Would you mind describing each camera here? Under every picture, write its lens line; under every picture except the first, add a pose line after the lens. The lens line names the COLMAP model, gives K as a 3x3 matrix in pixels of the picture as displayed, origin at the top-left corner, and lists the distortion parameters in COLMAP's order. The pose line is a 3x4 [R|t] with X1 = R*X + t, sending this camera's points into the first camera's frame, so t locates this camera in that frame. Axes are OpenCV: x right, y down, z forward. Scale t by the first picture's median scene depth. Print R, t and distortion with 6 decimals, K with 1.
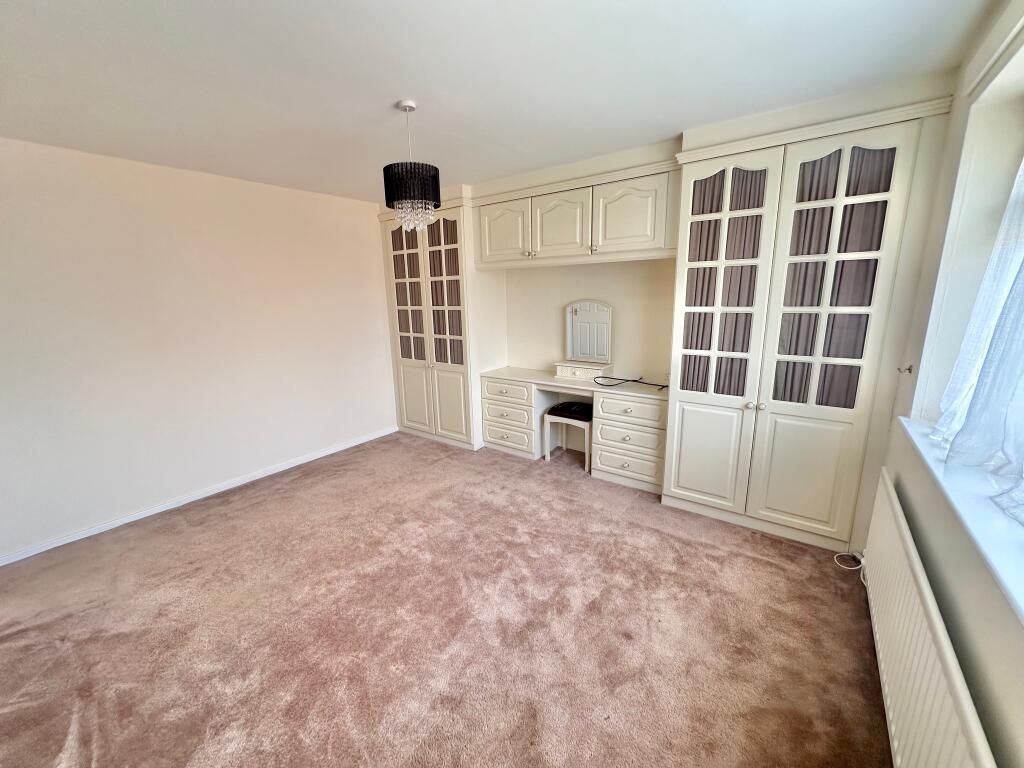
lens RADIAL K [[404.8, 0, 509.2], [0, 404.8, 384.6], [0, 0, 1]] dist [-0.008820, 0.000279]
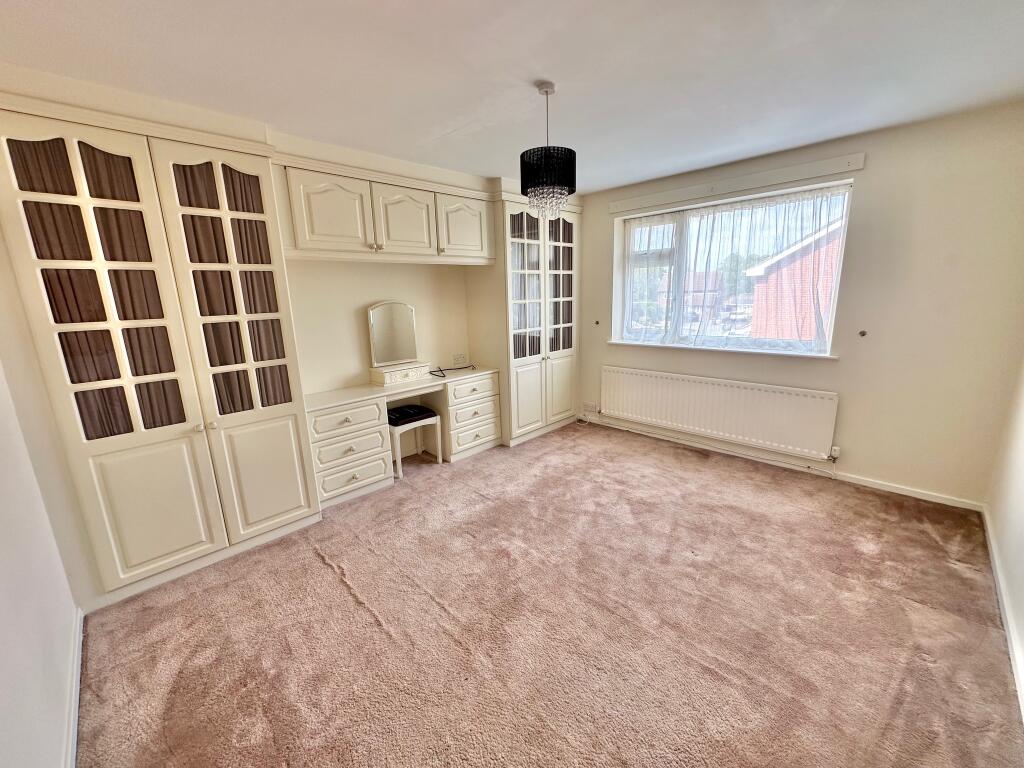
lens RADIAL K [[418.8, 0, 520.4], [0, 418.8, 381.1], [0, 0, 1]] dist [0.013398, -0.000017]
pose [[0.141786, -0.197395, 0.970016, -0.737754], [0.241256, 0.957259, 0.159535, -0.103498], [-0.960048, 0.211402, 0.183348, 0.529445]]
